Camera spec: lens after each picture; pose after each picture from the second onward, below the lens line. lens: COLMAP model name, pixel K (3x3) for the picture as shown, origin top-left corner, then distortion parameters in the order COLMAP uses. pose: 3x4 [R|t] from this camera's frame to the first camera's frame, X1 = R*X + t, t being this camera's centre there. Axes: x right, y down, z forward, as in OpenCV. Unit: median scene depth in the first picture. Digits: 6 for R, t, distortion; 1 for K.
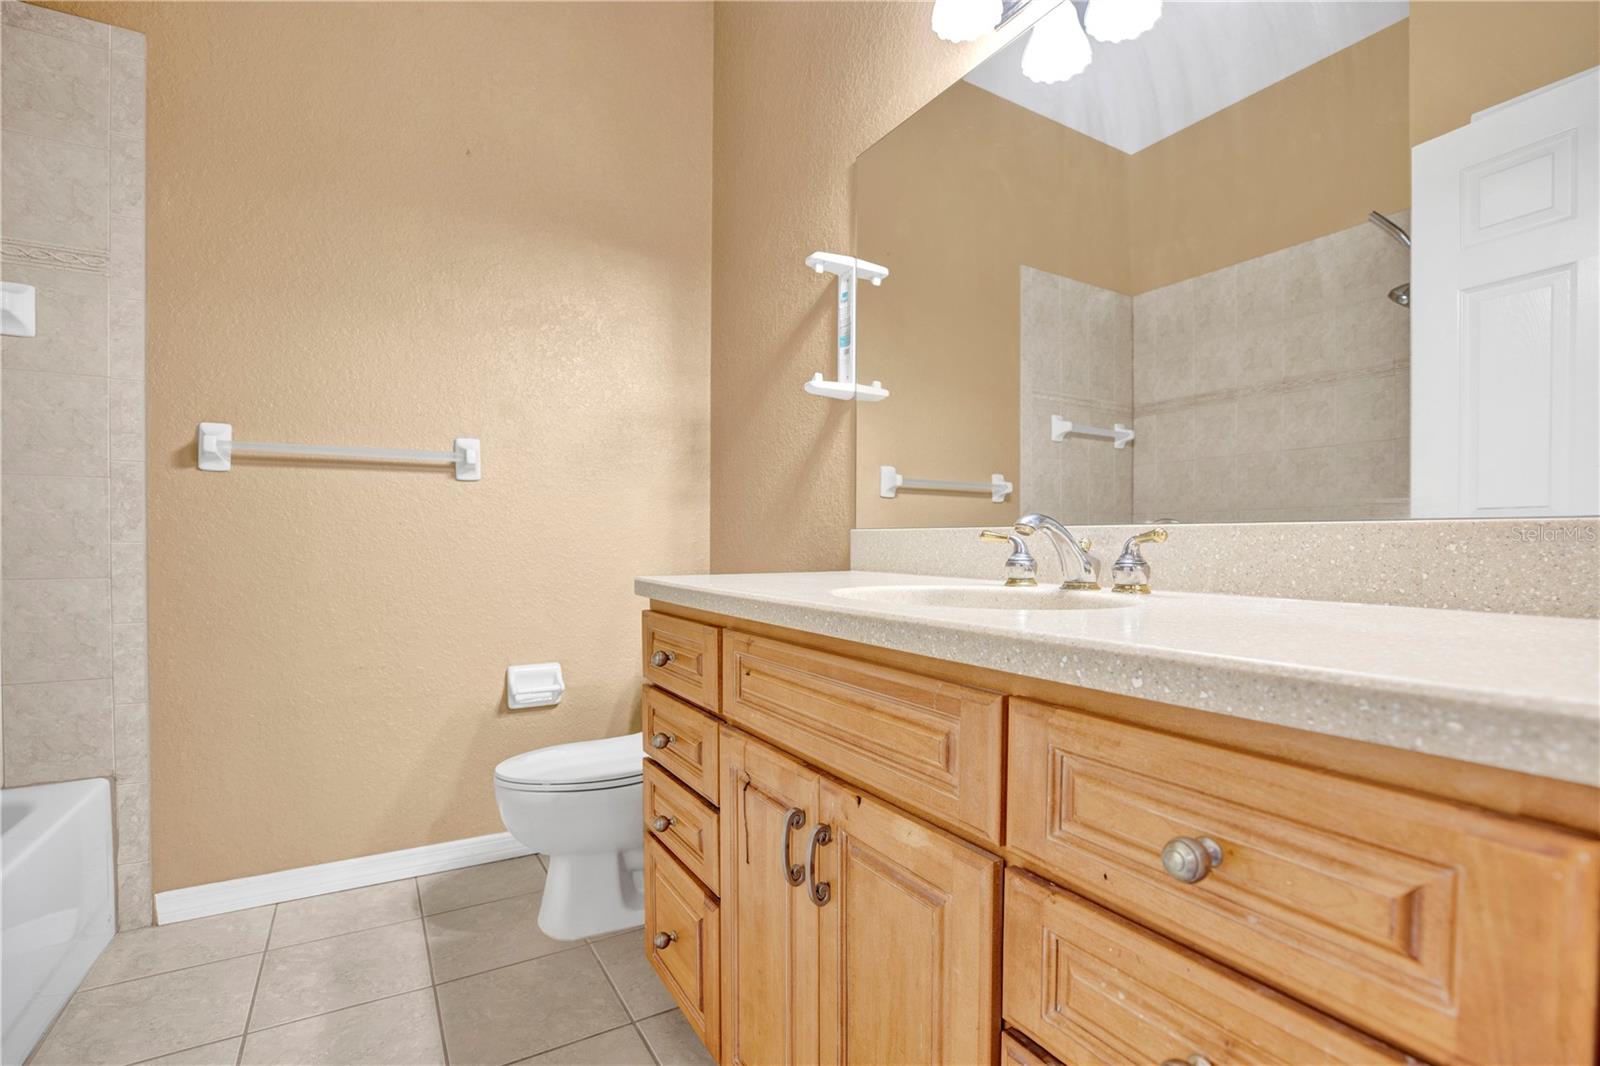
lens RADIAL K [[762.7, 0, 794.9], [0, 762.7, 544.5], [0, 0, 1]] dist [-0.045888, 0.015664]
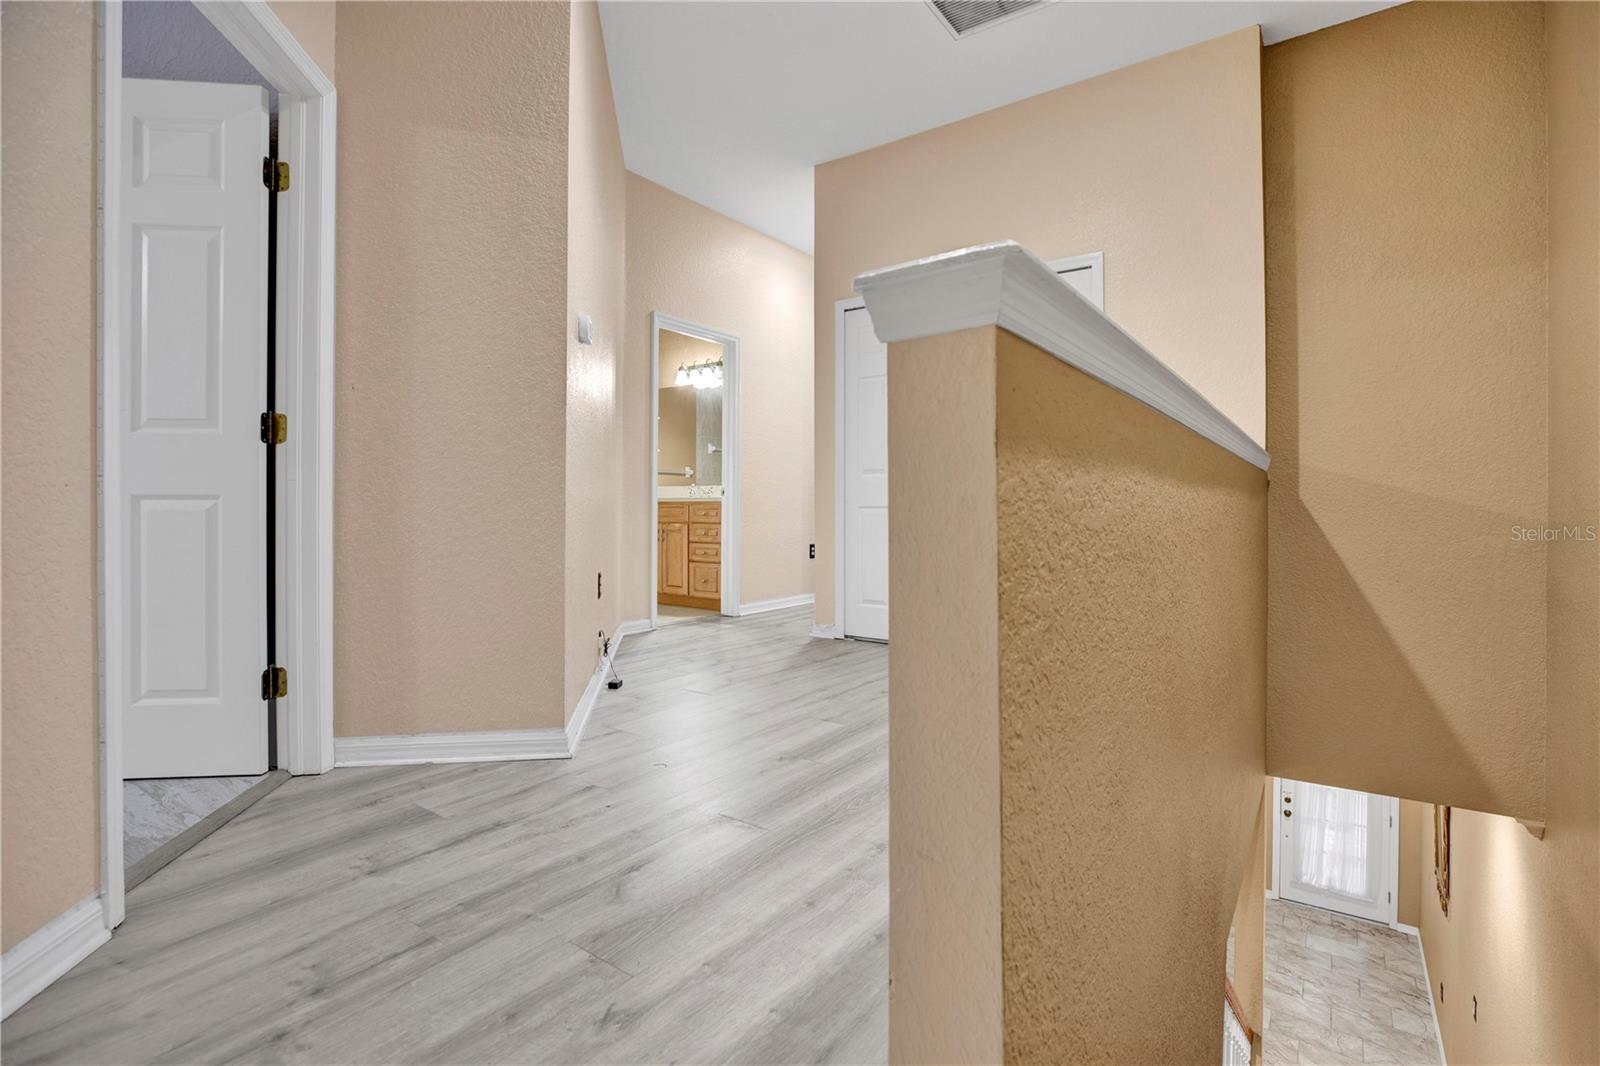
lens RADIAL K [[770.7, 0, 806.2], [0, 770.7, 516.5], [0, 0, 1]] dist [-0.044137, 0.014286]
pose [[0.914732, -0.006466, 0.404010, -1.257023], [0.002948, 0.999952, 0.009327, 0.154383], [-0.404051, -0.007341, 0.914707, -4.644368]]
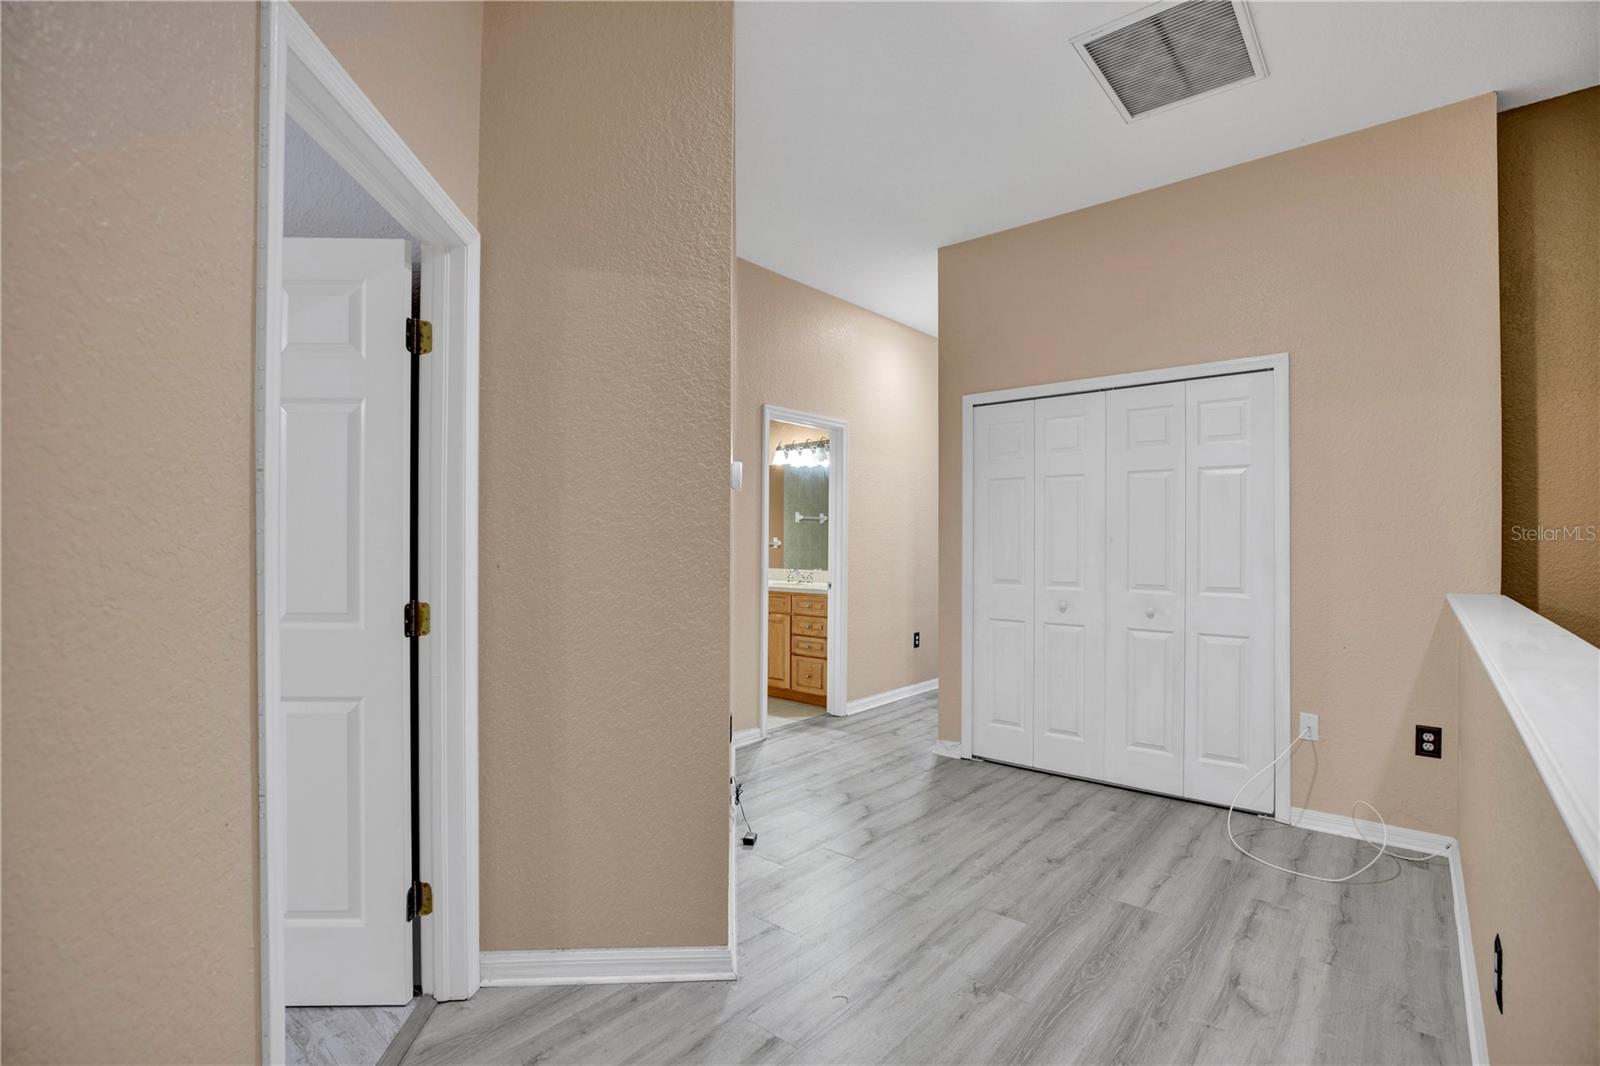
lens RADIAL K [[762.7, 0, 794.9], [0, 762.7, 544.5], [0, 0, 1]] dist [-0.045888, 0.015664]
pose [[0.946224, -0.003703, 0.323491, -1.462948], [0.002148, 0.999984, 0.005166, -0.245850], [-0.323505, -0.004193, 0.946217, -4.234633]]
